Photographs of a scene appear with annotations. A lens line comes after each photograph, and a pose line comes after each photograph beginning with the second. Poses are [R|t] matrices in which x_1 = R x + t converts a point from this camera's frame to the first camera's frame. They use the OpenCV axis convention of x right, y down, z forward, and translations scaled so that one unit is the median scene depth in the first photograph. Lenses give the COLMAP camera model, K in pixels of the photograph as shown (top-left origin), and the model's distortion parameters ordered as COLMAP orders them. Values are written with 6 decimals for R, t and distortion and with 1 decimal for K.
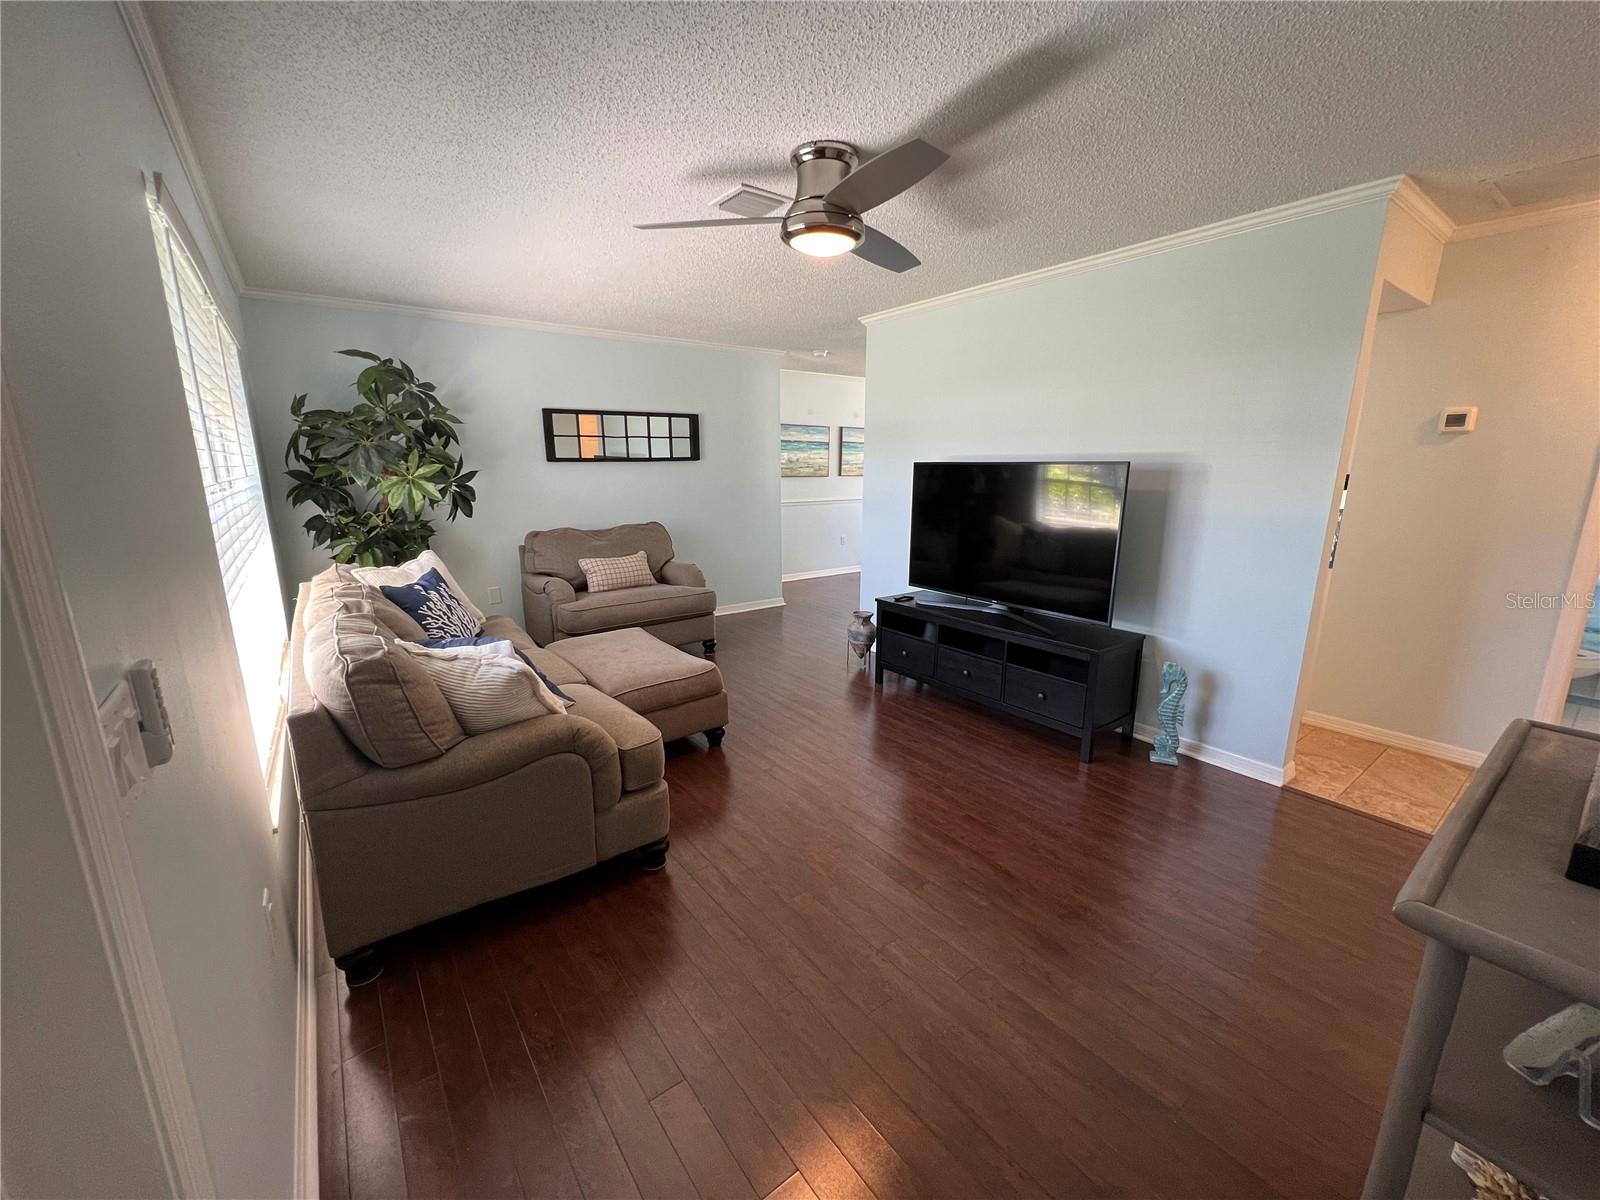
lens RADIAL K [[645.0, 0, 804.8], [0, 645.0, 601.2], [0, 0, 1]] dist [-0.003458, -0.000121]
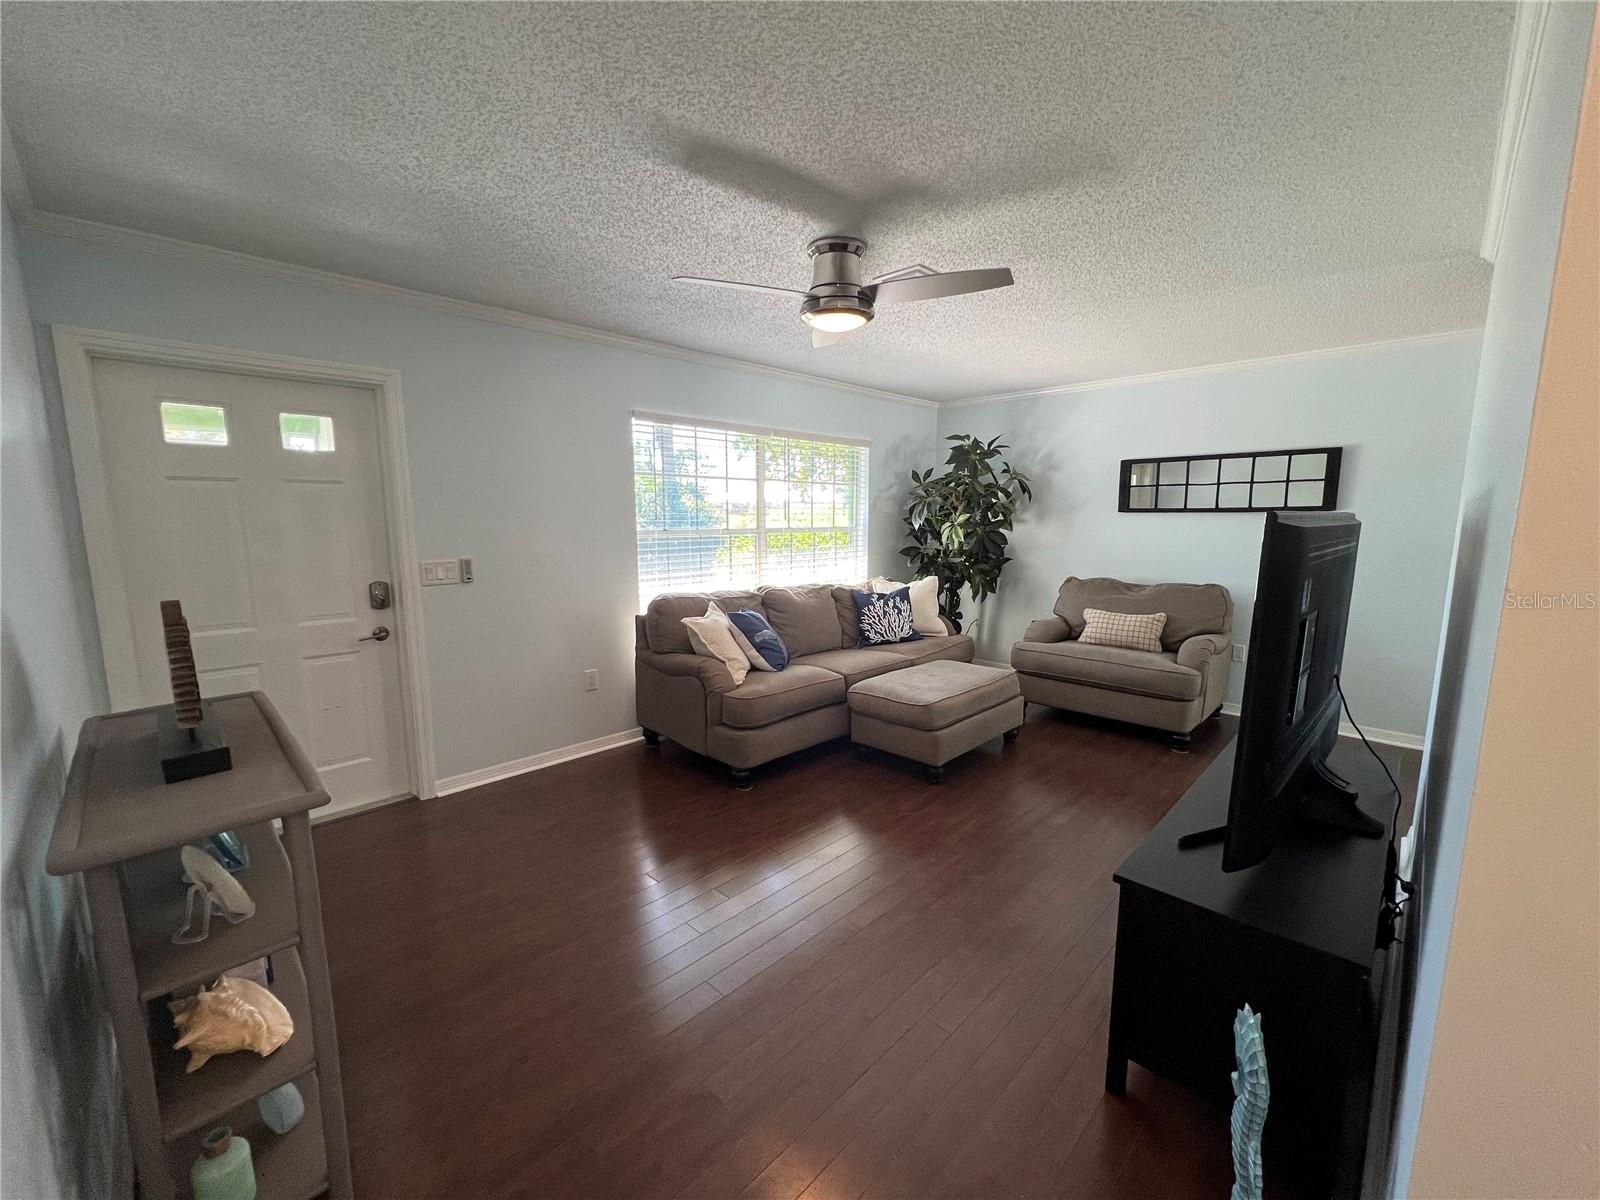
lens RADIAL K [[645.0, 0, 801.0], [0, 645.0, 603.0], [0, 0, 1]] dist [-0.003458, -0.000121]
pose [[0.141222, 0.137726, -0.980351, 0.556079], [-0.208308, 0.972239, 0.106579, -0.085377], [0.967814, 0.189164, 0.165991, 0.390762]]
